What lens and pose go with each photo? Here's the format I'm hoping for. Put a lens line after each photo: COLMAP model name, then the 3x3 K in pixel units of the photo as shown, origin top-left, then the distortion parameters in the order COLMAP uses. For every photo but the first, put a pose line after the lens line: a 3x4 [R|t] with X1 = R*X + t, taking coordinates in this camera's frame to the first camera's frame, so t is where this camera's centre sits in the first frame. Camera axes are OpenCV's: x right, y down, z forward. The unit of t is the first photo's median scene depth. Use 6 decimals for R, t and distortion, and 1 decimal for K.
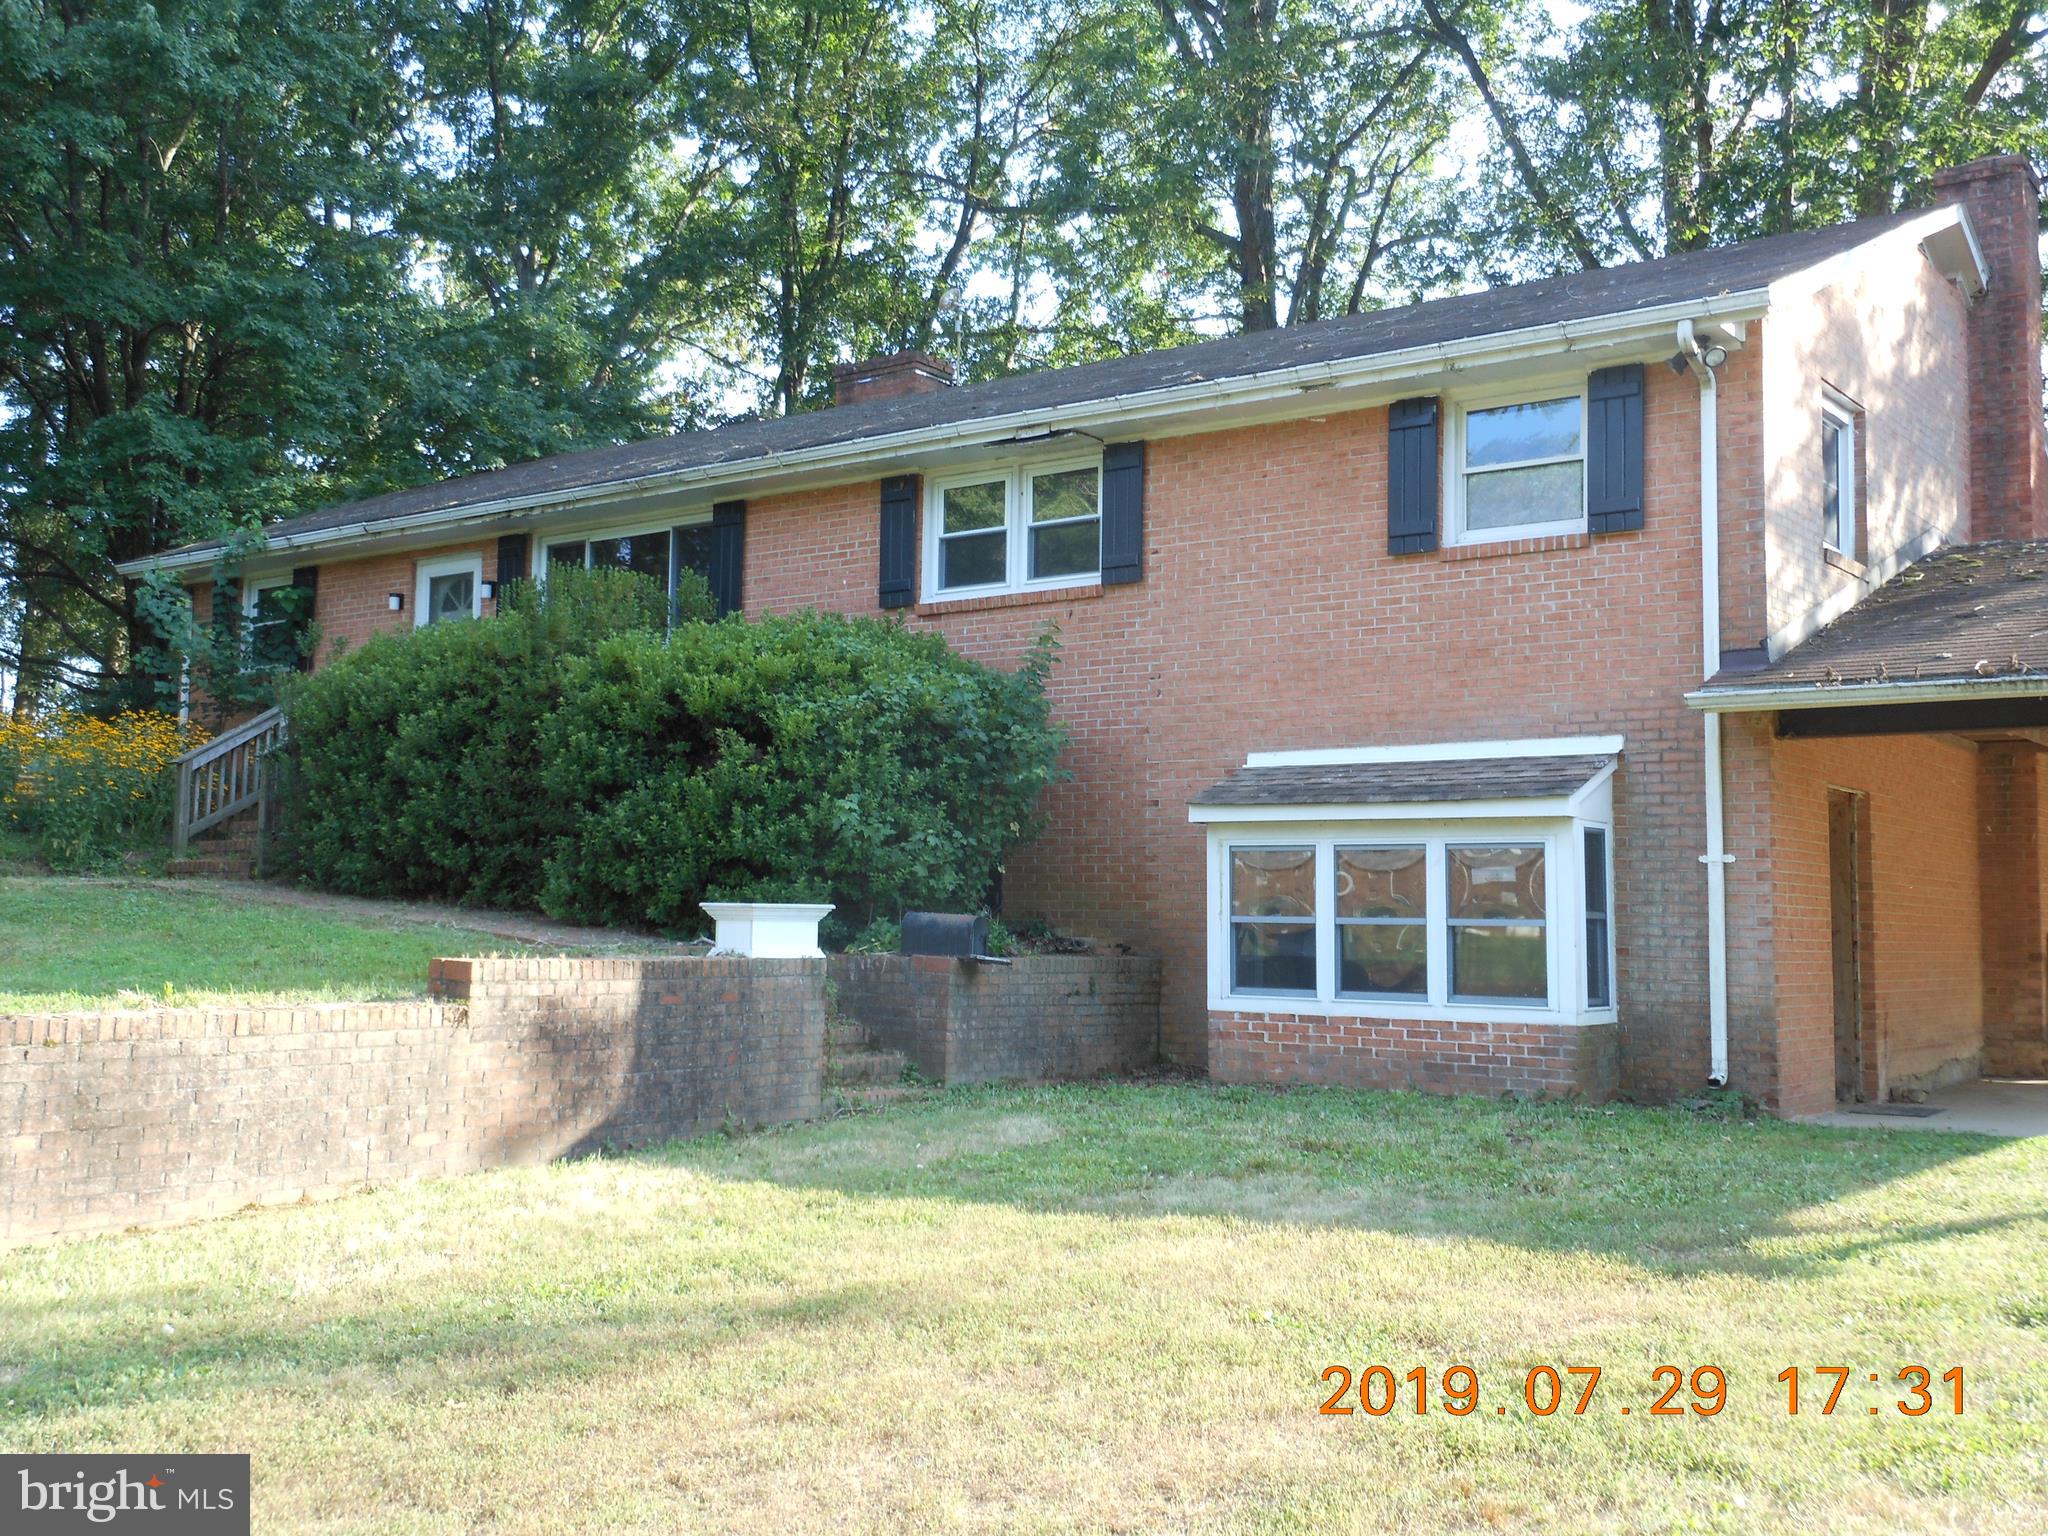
lens RADIAL K [[2029.6, 0, 1024.0], [0, 2029.6, 768.0], [0, 0, 1]] dist [0.060789, 0.001175]
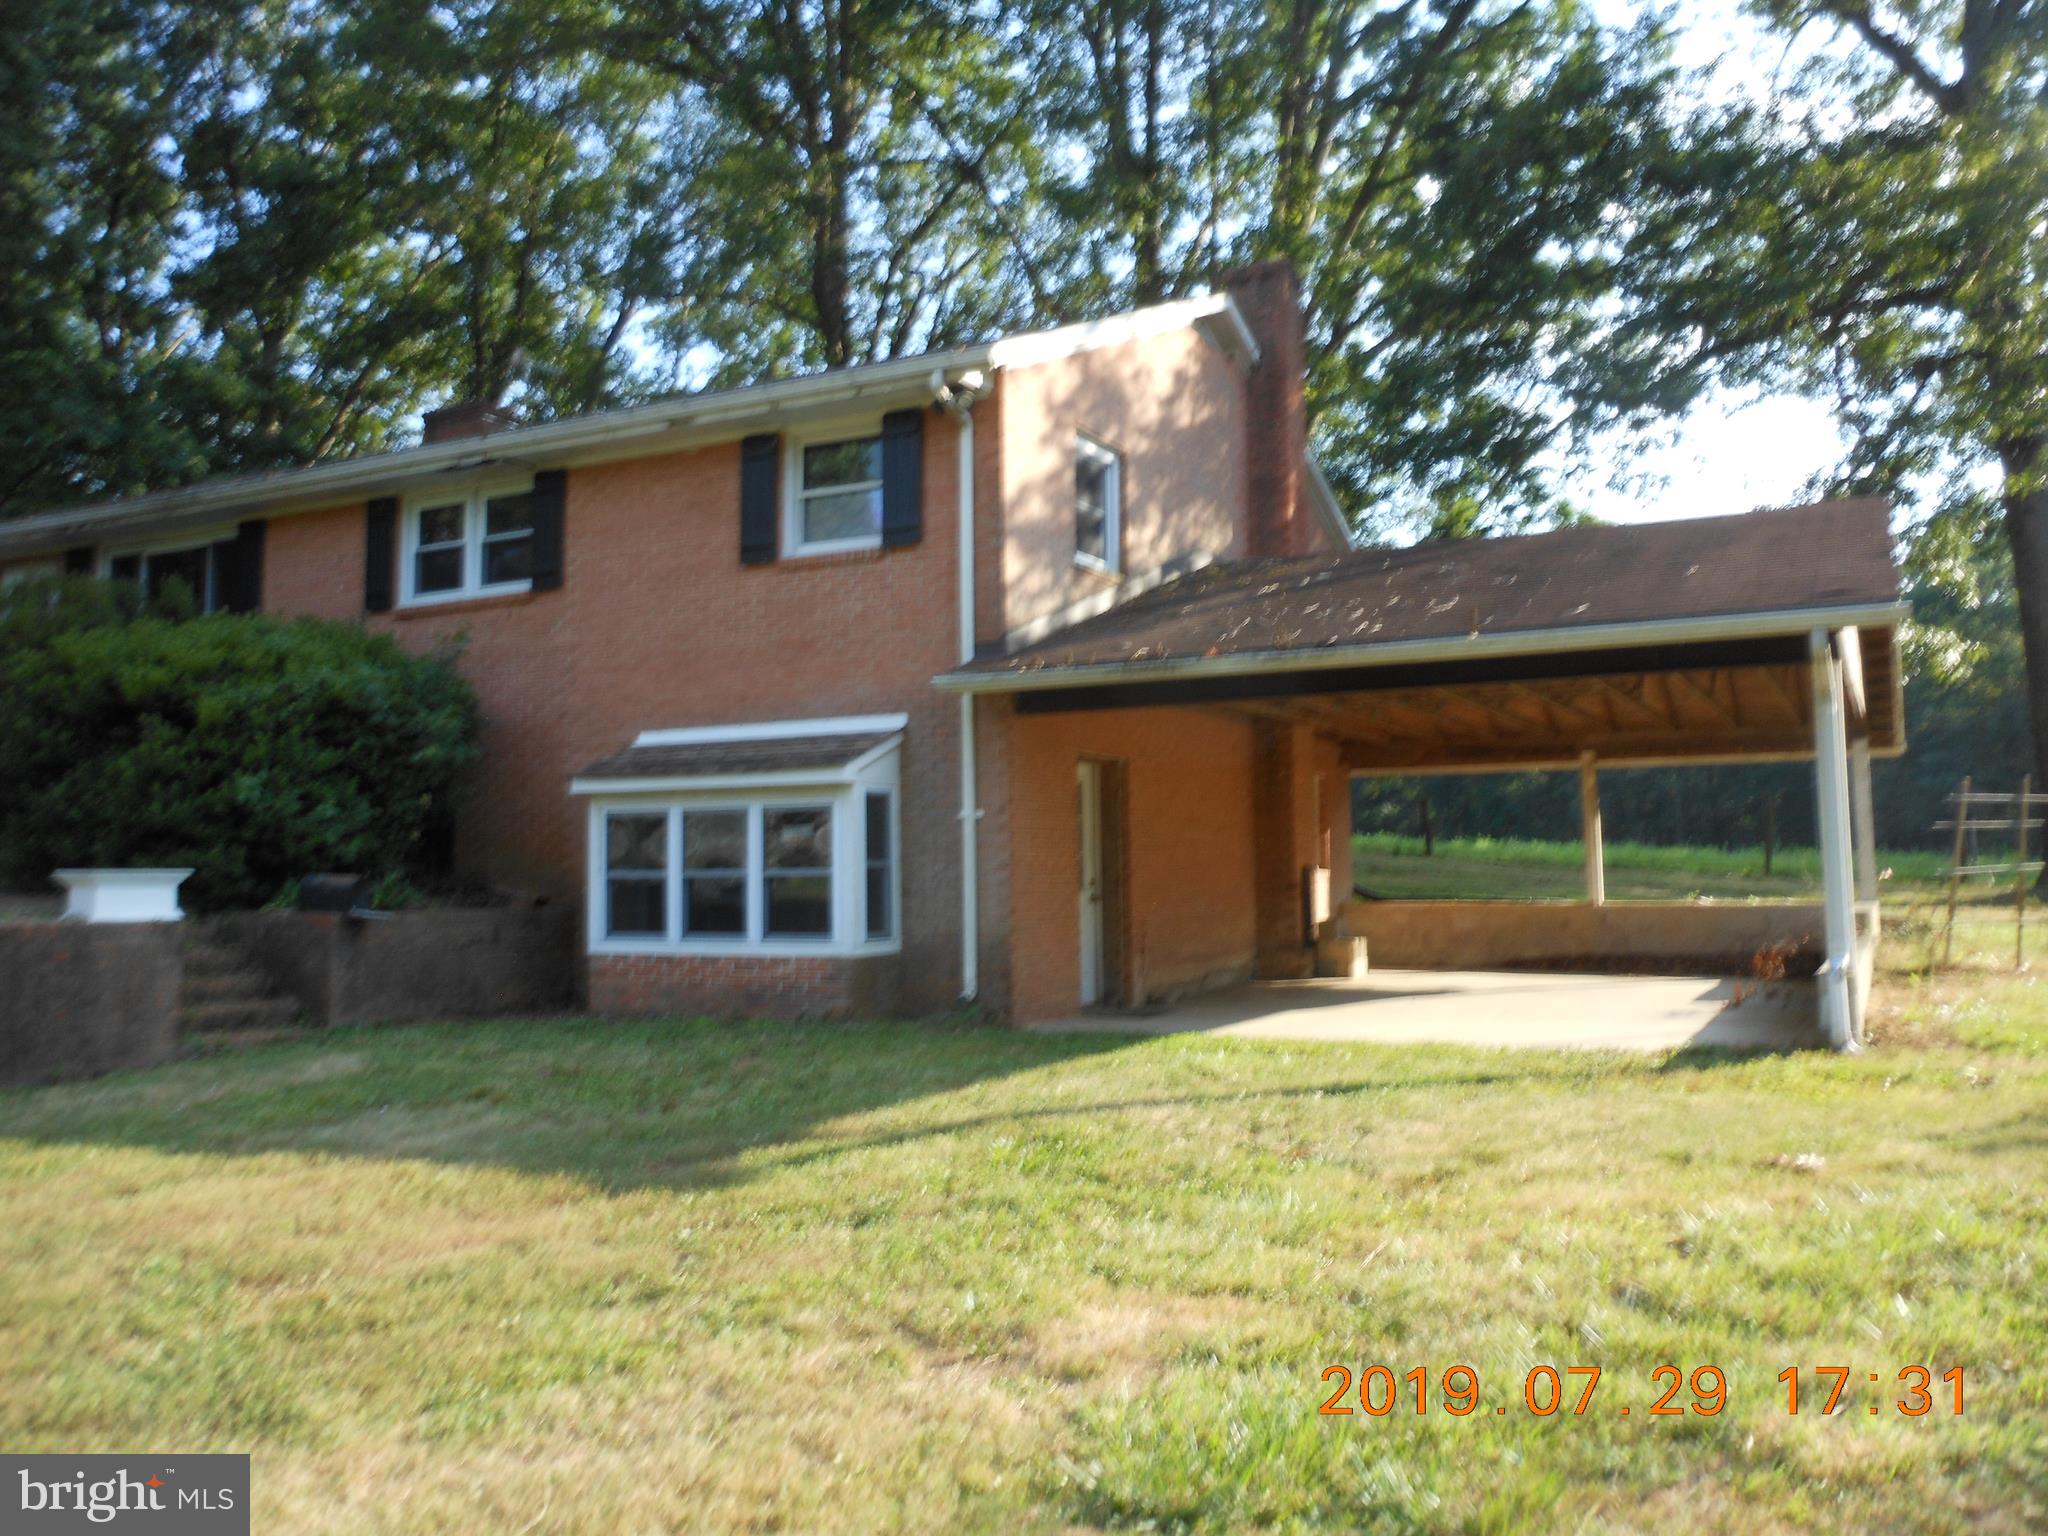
lens RADIAL K [[1626.4, 0, 1026.3], [0, 1626.4, 695.0], [0, 0, 1]] dist [0.008850, 0.004597]
pose [[0.991081, -0.008177, 0.133008, 0.217392], [0.012632, 0.999386, -0.032684, 0.005020], [-0.132660, 0.034073, 0.990576, 0.035017]]
